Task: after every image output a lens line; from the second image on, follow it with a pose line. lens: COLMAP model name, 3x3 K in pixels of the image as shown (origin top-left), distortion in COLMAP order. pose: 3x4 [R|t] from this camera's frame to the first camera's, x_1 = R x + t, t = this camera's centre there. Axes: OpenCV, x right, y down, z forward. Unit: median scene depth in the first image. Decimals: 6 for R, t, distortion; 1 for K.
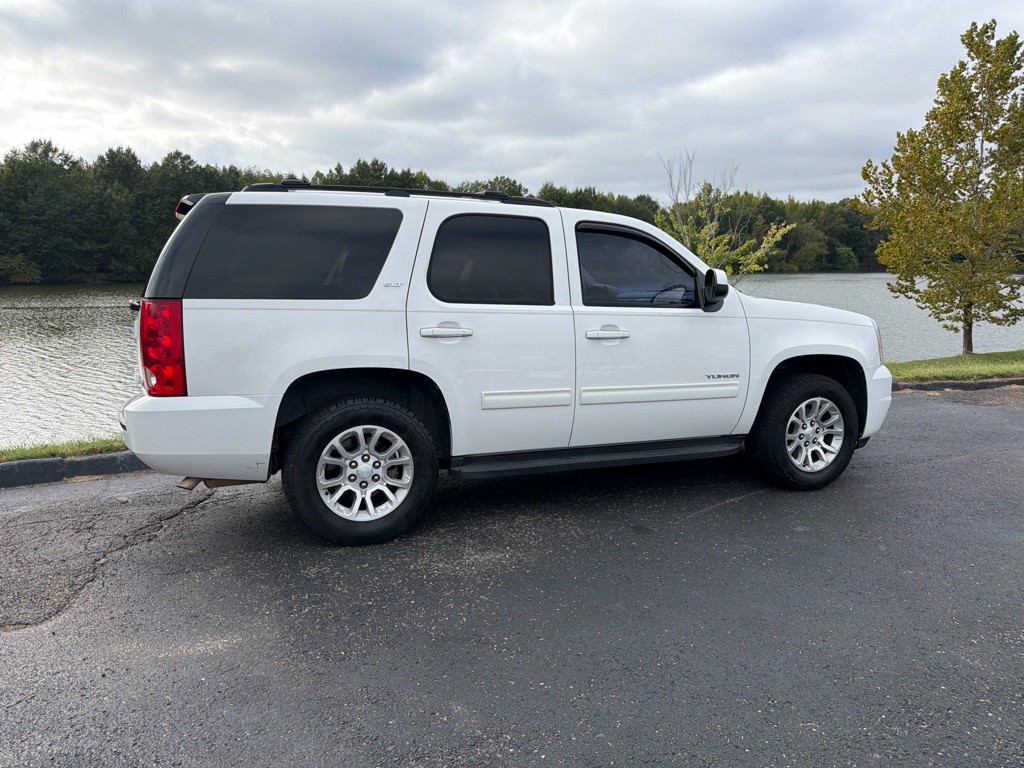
lens RADIAL K [[732.7, 0, 510.0], [0, 732.7, 384.9], [0, 0, 1]] dist [0.041872, -0.041405]
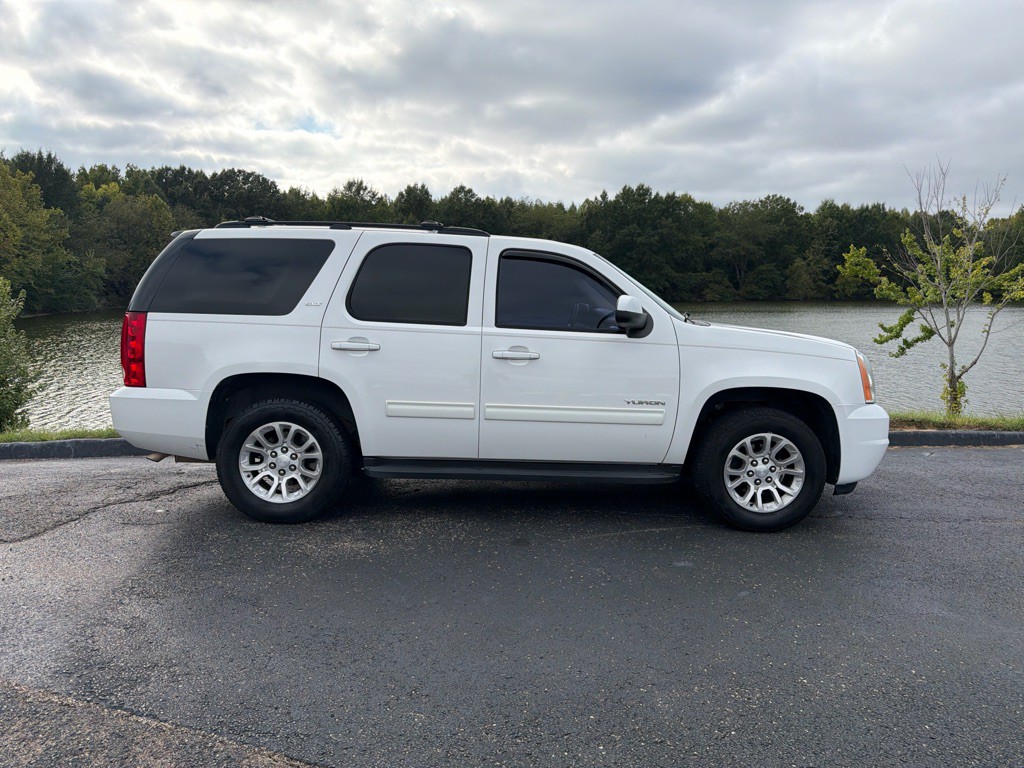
lens RADIAL K [[731.5, 0, 509.3], [0, 731.5, 389.7], [0, 0, 1]] dist [0.057872, -0.076408]
pose [[0.935421, 0.056982, -0.348914, 0.120407], [-0.065432, 0.997779, -0.012468, -0.001318], [0.347428, 0.034493, 0.937072, 0.002665]]
